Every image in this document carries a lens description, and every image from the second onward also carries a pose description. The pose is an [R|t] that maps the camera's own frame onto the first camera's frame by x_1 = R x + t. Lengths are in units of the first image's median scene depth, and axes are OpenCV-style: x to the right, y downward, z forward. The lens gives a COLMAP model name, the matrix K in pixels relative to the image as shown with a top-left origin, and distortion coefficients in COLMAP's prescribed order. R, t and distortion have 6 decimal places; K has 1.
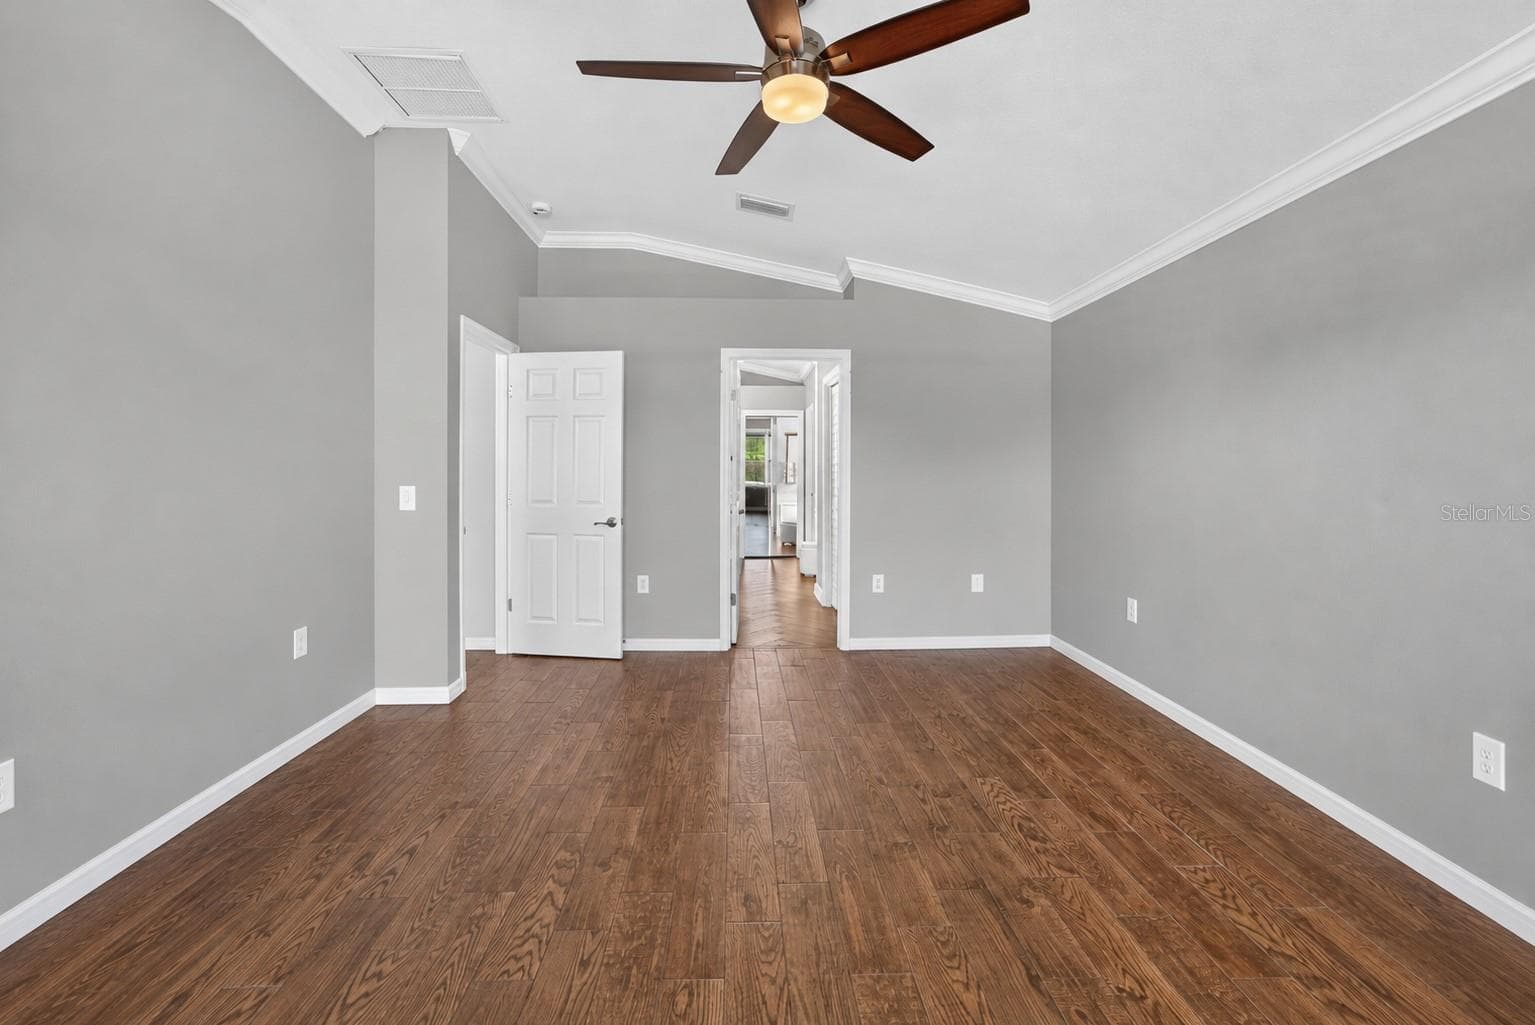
lens RADIAL K [[626.3, 0, 768.6], [0, 626.3, 479.3], [0, 0, 1]] dist [-0.006986, 0.000067]
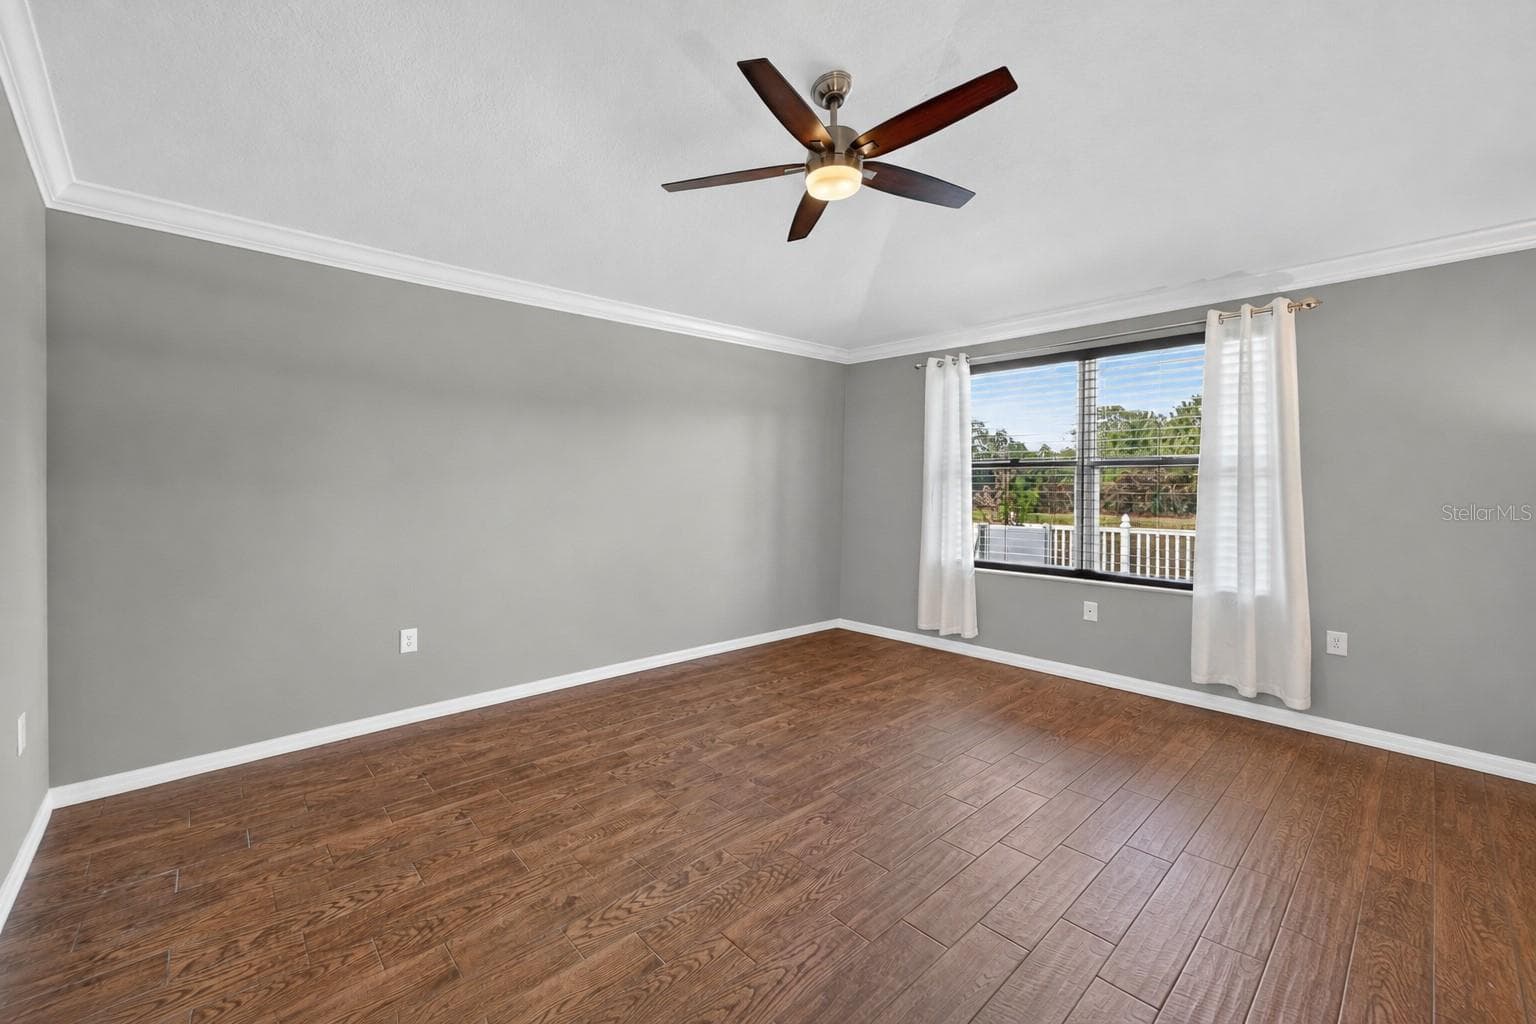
lens RADIAL K [[626.7, 0, 769.1], [0, 626.7, 478.8], [0, 0, 1]] dist [-0.006986, 0.000067]
pose [[-0.663018, 0.015978, 0.748433, -0.390652], [0.003790, 0.999831, -0.017987, -0.002696], [-0.748594, -0.009090, -0.662967, 0.939277]]
